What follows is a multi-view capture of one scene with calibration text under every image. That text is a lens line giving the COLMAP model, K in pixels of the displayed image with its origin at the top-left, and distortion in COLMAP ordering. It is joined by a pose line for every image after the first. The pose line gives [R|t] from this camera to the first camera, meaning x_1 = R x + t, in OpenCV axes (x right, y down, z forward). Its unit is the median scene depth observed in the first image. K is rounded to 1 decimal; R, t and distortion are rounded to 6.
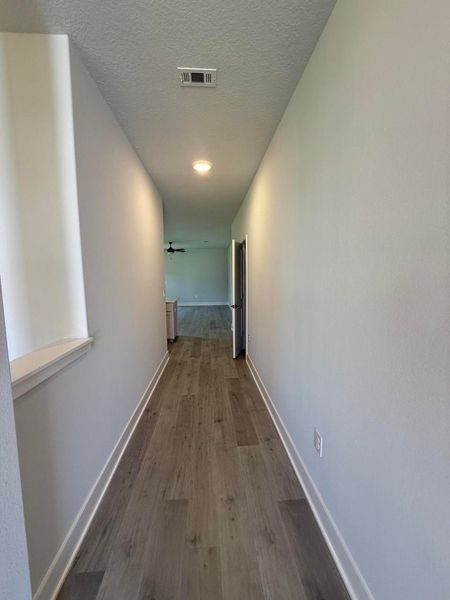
lens RADIAL K [[240.6, 0, 224.1], [0, 240.6, 298.0], [0, 0, 1]] dist [0.000042, 0.000040]
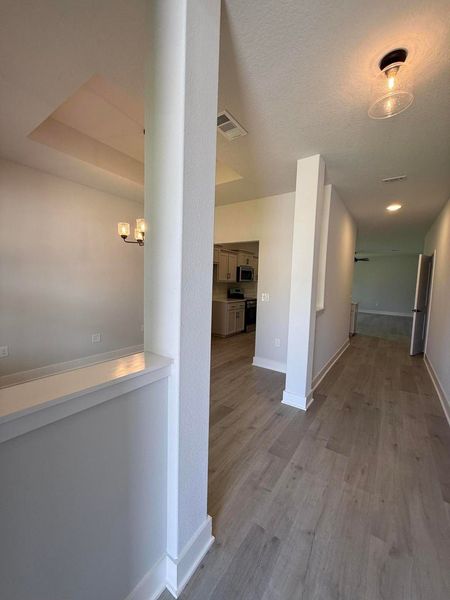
lens RADIAL K [[240.6, 0, 224.1], [0, 240.6, 298.0], [0, 0, 1]] dist [0.000042, 0.000040]
pose [[0.774932, 0.084476, -0.626373, 0.045892], [-0.100317, 0.994905, 0.010069, 0.052605], [0.624032, 0.055033, 0.779458, -0.490338]]
